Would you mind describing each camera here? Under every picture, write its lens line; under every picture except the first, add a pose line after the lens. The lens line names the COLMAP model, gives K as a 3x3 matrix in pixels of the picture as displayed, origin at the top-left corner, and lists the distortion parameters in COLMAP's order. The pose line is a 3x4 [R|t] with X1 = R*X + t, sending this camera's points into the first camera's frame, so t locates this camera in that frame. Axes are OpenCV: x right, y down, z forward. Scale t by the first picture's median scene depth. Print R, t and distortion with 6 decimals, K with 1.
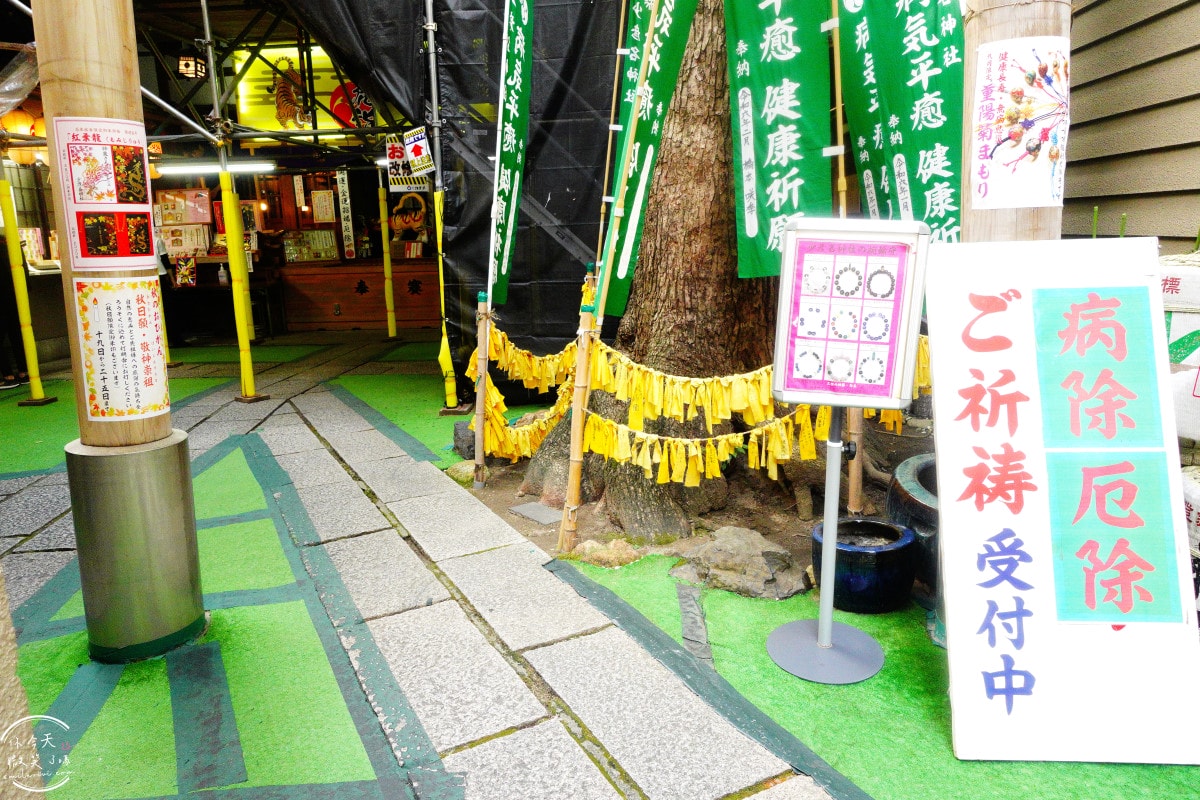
lens RADIAL K [[831.1, 0, 602.4], [0, 831.1, 397.8], [0, 0, 1]] dist [0.001510, -0.000925]
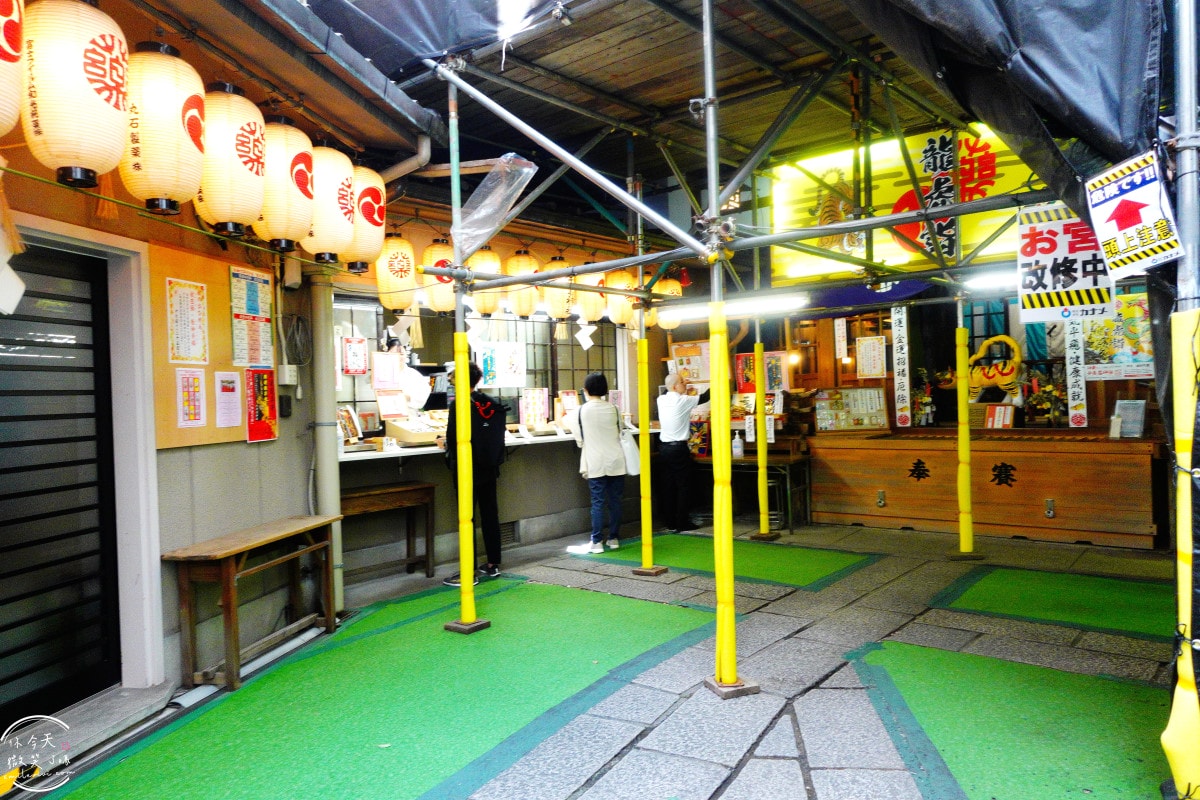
lens RADIAL K [[831.1, 0, 602.4], [0, 831.1, 397.8], [0, 0, 1]] dist [0.001510, -0.000925]
pose [[0.812059, 0.006827, -0.583535, -0.235288], [-0.110137, 0.983755, -0.141760, -0.152123], [0.573088, 0.179386, 0.799619, 0.667300]]
